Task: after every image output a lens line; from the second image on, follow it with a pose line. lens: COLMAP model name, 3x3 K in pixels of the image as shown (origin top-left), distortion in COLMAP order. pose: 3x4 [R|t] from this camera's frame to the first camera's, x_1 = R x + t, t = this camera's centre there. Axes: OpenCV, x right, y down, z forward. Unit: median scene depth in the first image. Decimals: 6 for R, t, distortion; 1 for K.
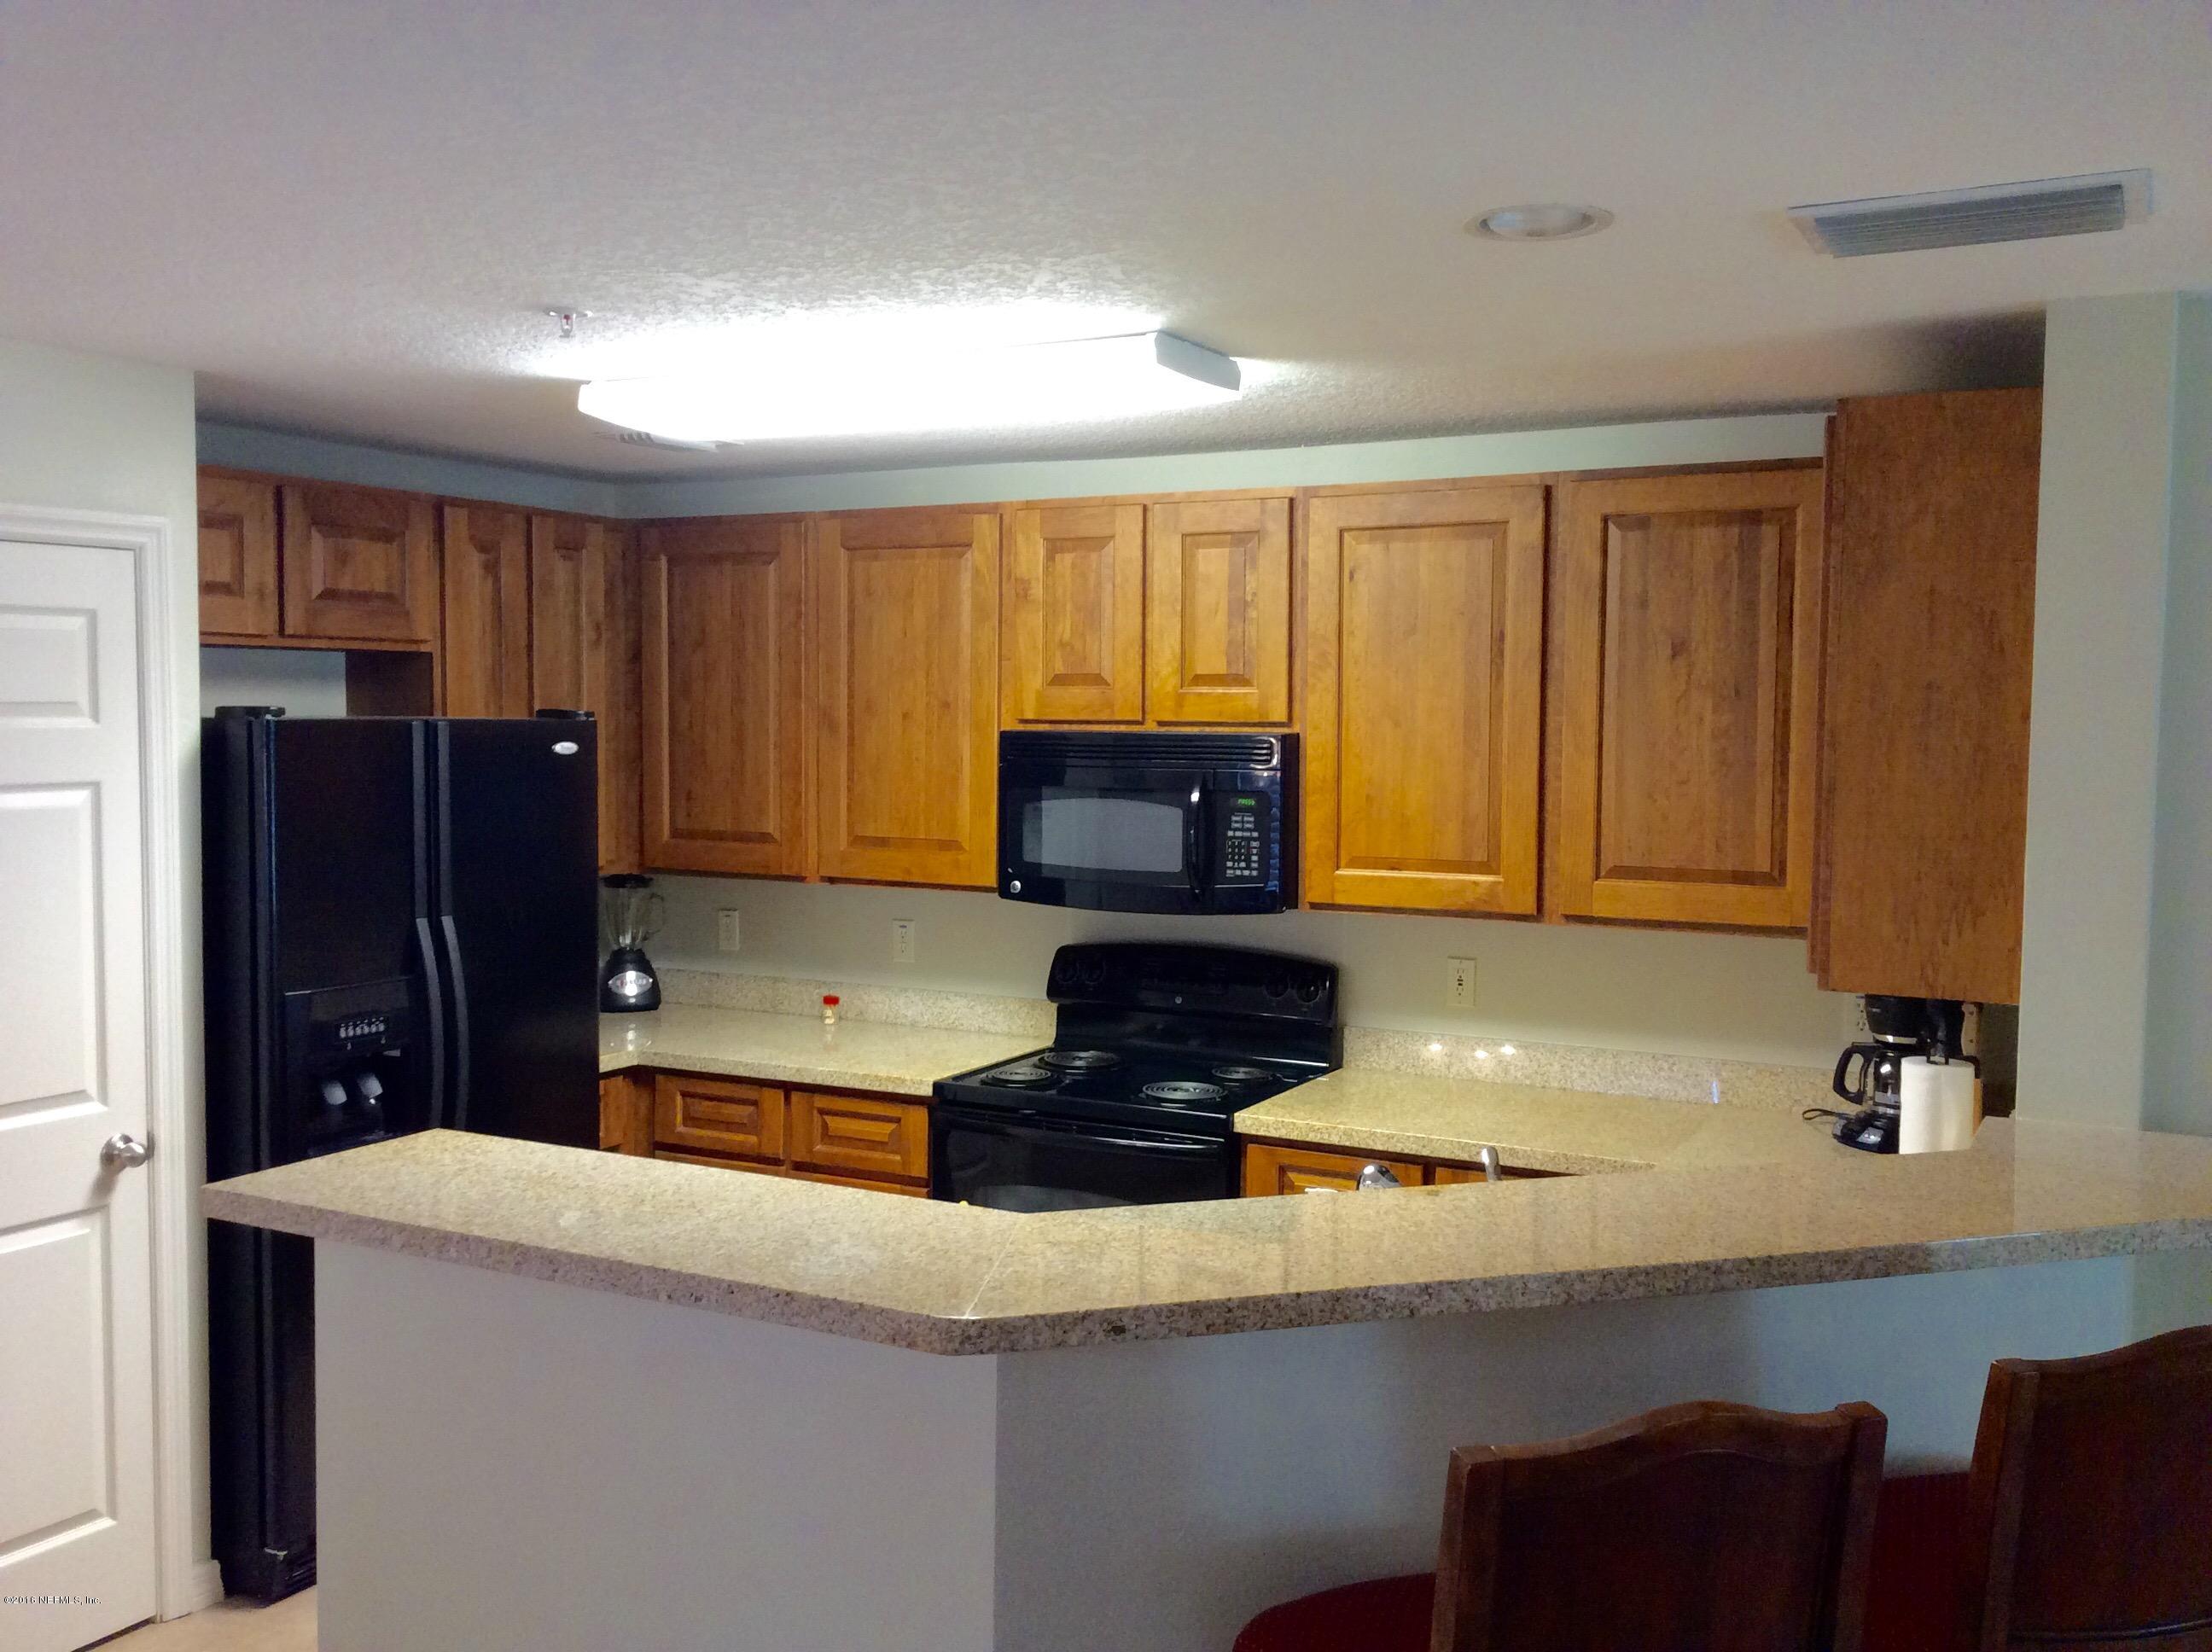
lens RADIAL K [[2009.4, 0, 1083.7], [0, 2009.4, 814.5], [0, 0, 1]] dist [0.096169, -0.177854]
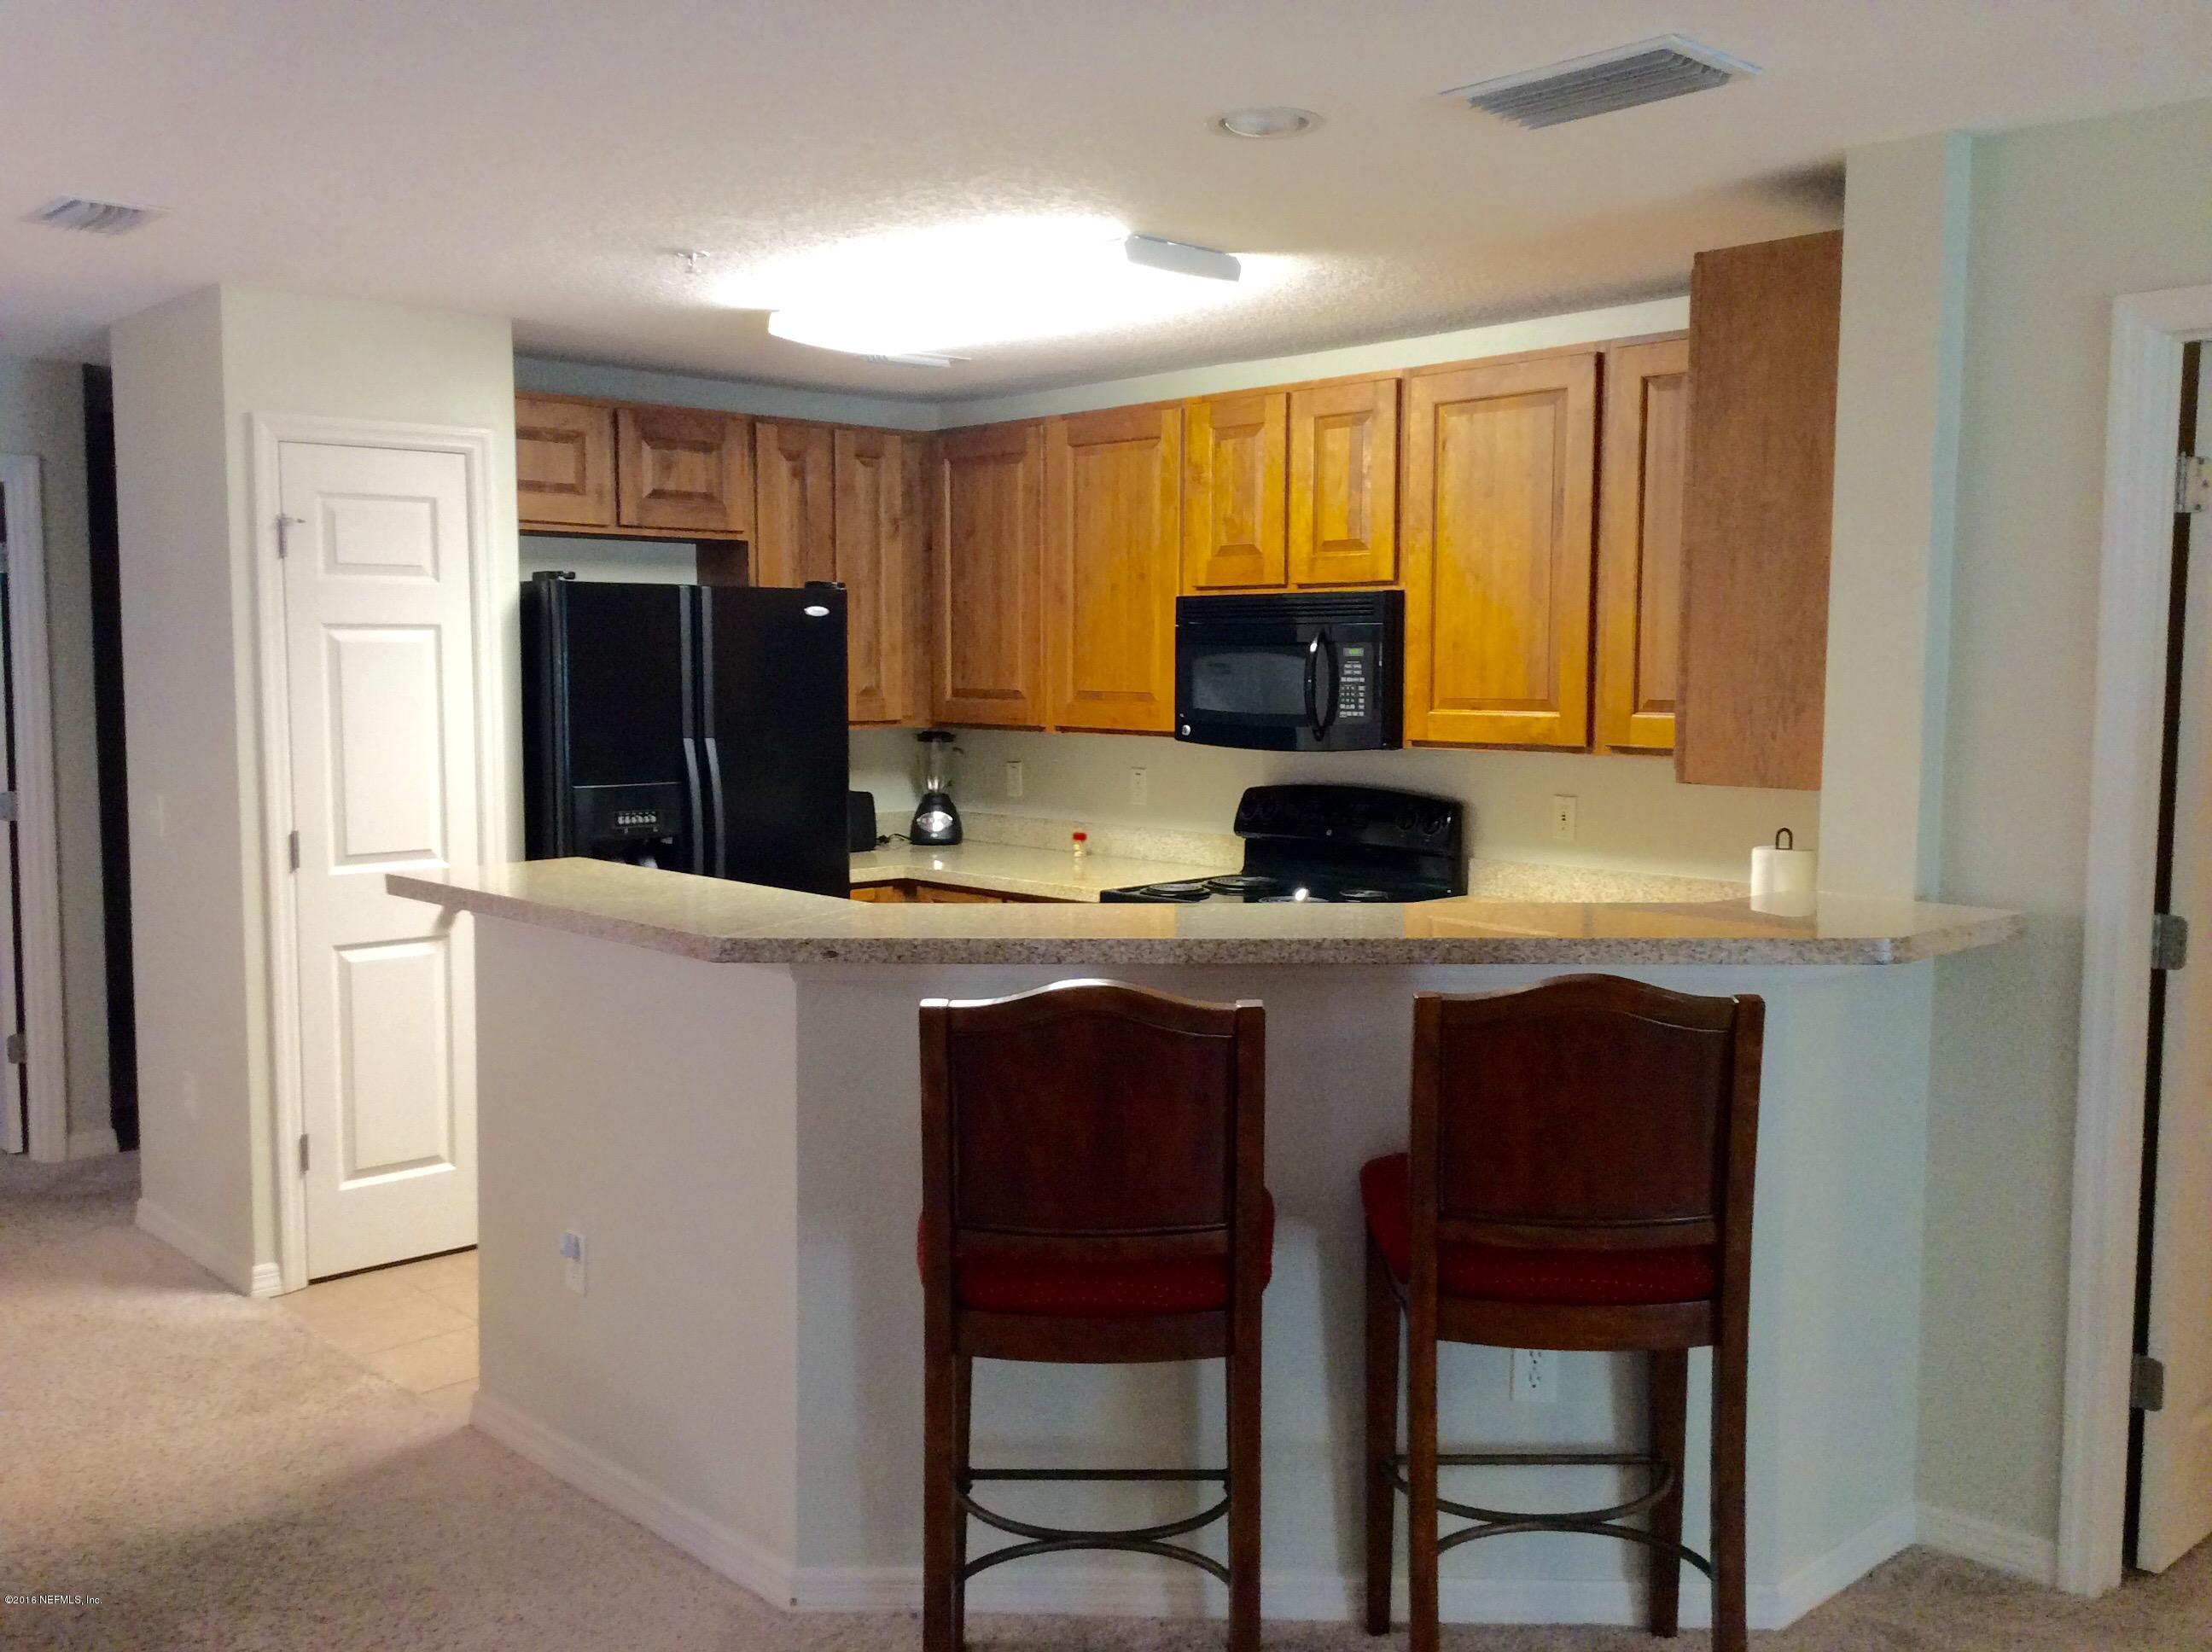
lens RADIAL K [[2017.5, 0, 1106.0], [0, 2017.5, 826.0], [0, 0, 1]] dist [0.078052, 0.001182]
pose [[0.946613, 0.021165, -0.321676, 0.309997], [-0.012066, 0.999469, 0.030254, 0.058425], [0.322146, -0.024757, 0.946366, -0.126092]]
